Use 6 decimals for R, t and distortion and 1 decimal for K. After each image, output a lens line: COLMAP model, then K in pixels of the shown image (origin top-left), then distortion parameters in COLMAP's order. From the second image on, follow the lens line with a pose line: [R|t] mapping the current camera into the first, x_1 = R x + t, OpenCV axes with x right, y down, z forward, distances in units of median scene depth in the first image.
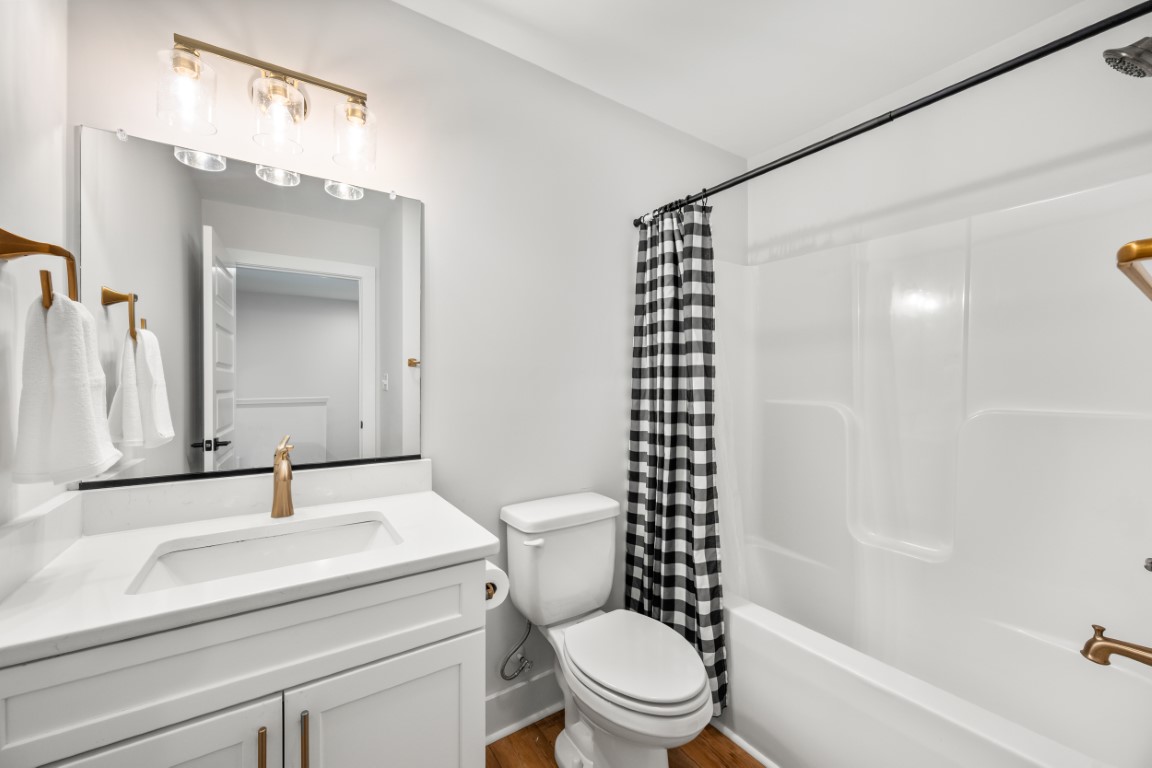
lens RADIAL K [[450.7, 0, 579.1], [0, 450.7, 378.5], [0, 0, 1]] dist [-0.000688, -0.000132]
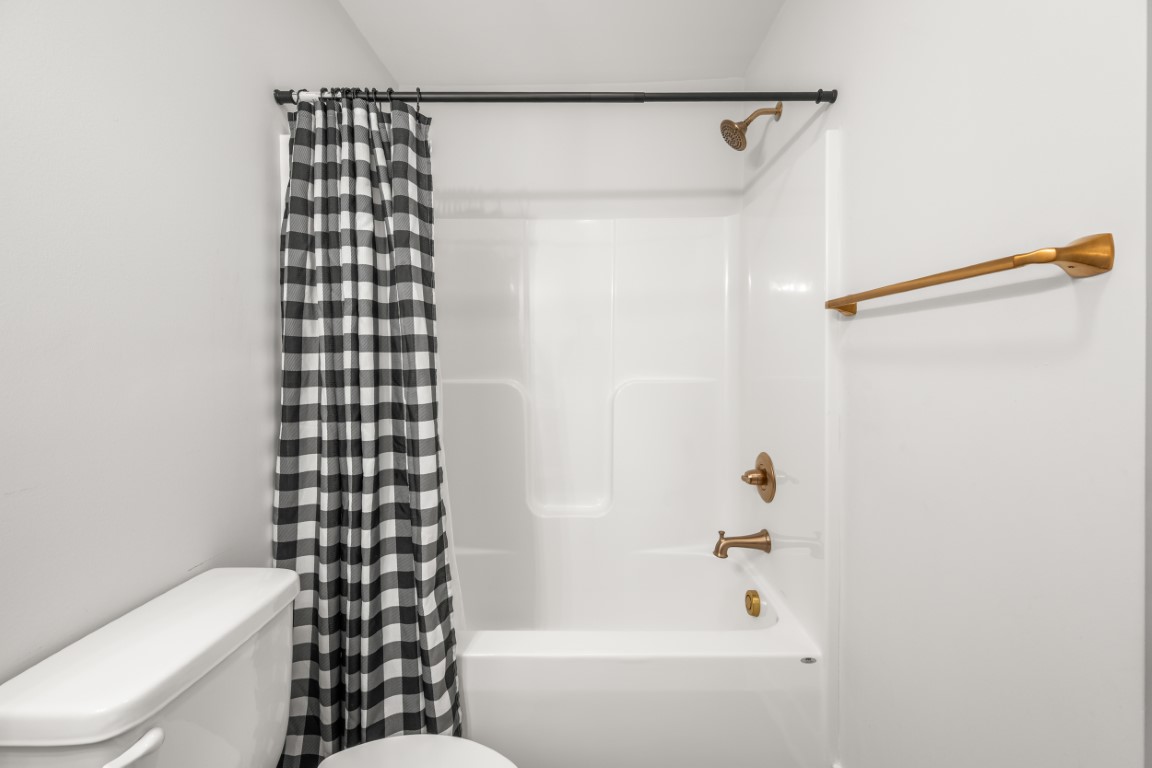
lens RADIAL K [[456.1, 0, 577.4], [0, 456.1, 360.1], [0, 0, 1]] dist [-0.001706, -0.000191]
pose [[0.571476, -0.008037, 0.820579, -0.175763], [-0.001548, 0.999940, 0.010872, 0.001782], [-0.820617, -0.007483, 0.571429, 0.374968]]
